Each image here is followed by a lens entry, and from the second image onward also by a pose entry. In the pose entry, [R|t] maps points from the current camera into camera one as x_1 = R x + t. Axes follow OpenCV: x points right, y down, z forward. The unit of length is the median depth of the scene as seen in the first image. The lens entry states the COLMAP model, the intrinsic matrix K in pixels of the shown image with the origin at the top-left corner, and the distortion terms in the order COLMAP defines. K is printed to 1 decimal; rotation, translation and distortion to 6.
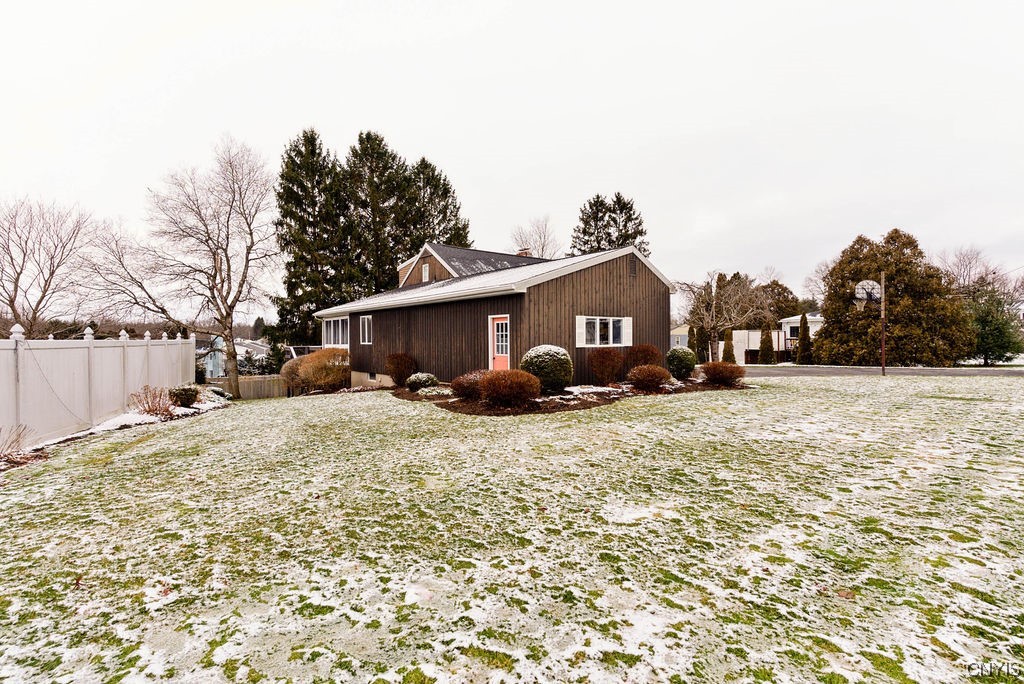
lens RADIAL K [[495.8, 0, 512.1], [0, 495.8, 342.7], [0, 0, 1]] dist [0.001332, 0.001193]
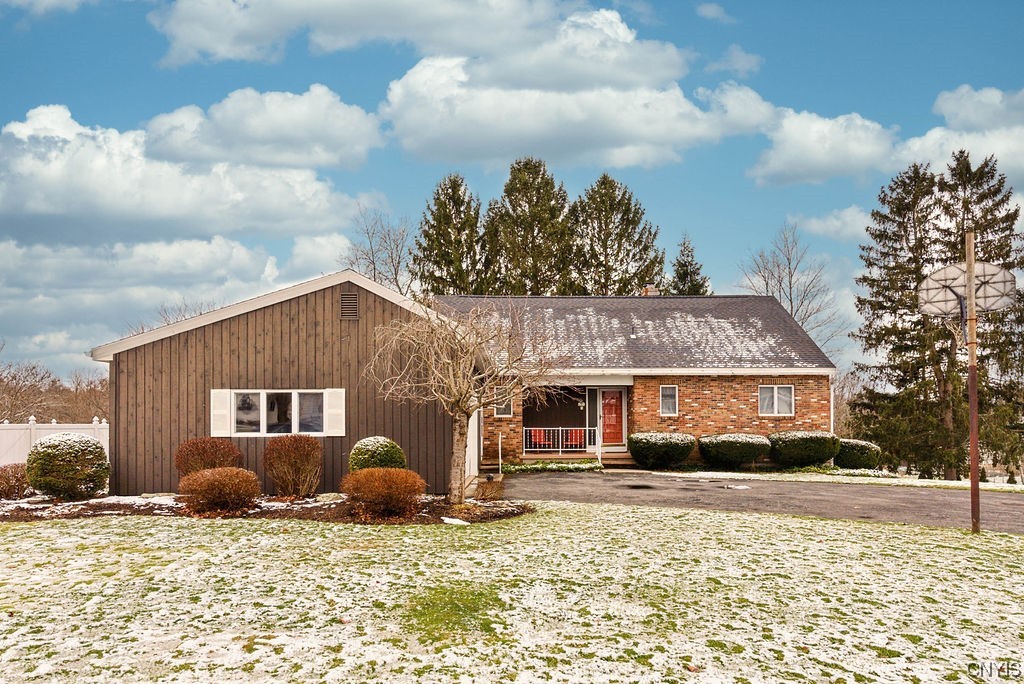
lens RADIAL K [[495.8, 0, 521.3], [0, 495.8, 375.3], [0, 0, 1]] dist [0.001332, 0.001193]
pose [[0.770752, 0.006351, -0.637103, 0.853620], [-0.008308, 0.999965, -0.000083, -0.075053], [0.637081, 0.005357, 0.770778, 0.726362]]
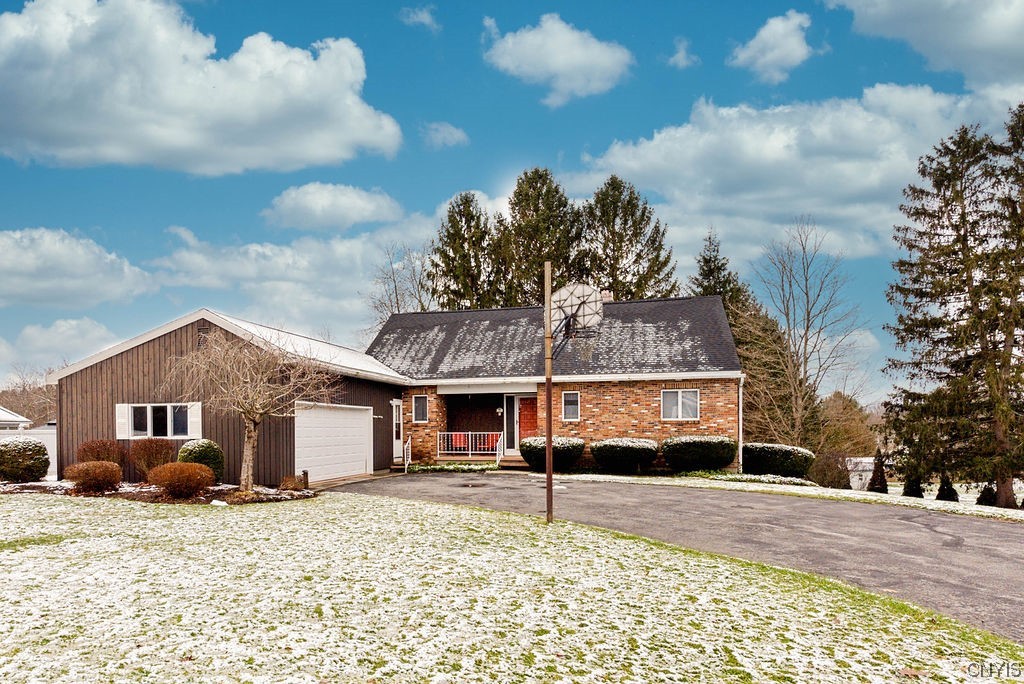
lens RADIAL K [[495.8, 0, 488.8], [0, 495.8, 384.7], [0, 0, 1]] dist [0.001332, 0.001193]
pose [[0.613787, -0.002980, -0.789466, 1.224479], [0.015224, 0.999852, 0.008062, -0.084328], [0.789325, -0.016967, 0.613742, 0.951420]]
